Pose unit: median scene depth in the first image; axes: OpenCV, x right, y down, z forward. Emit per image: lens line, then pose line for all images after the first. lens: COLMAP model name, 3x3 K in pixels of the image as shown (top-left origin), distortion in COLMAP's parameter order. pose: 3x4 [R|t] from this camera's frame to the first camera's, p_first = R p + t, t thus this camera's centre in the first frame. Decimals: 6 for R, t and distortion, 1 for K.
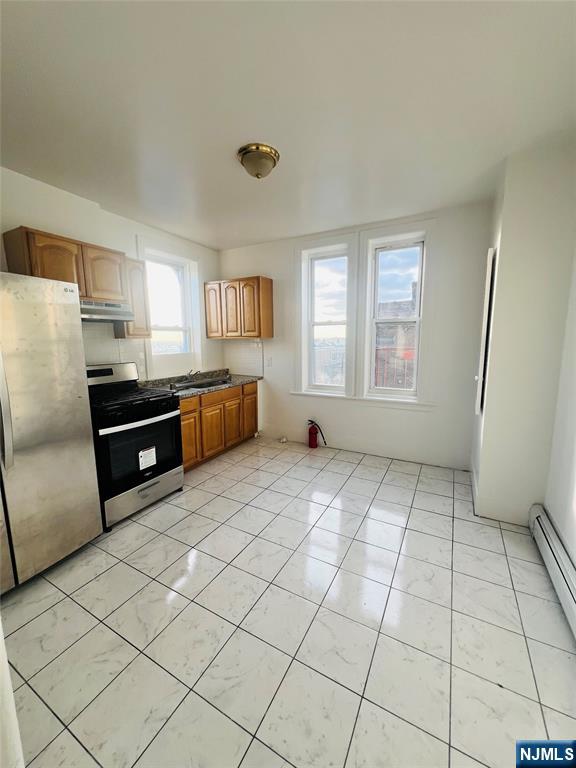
lens RADIAL K [[306.2, 0, 289.0], [0, 306.2, 382.1], [0, 0, 1]] dist [-0.003884, -0.000415]
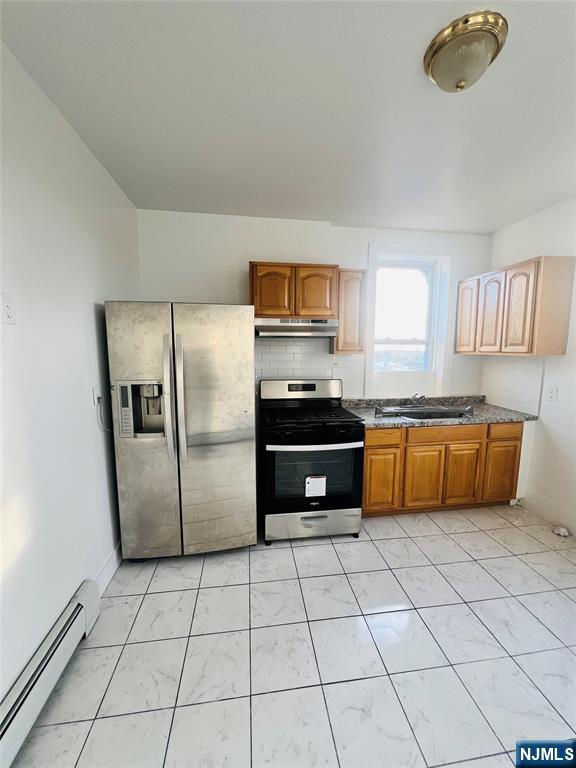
lens RADIAL K [[306.2, 0, 287.1], [0, 306.2, 384.3], [0, 0, 1]] dist [-0.003884, -0.000415]
pose [[0.584829, 0.100812, -0.804868, 0.148102], [-0.118001, 0.992265, 0.038543, -0.061345], [0.802528, 0.072434, 0.592202, 0.283599]]
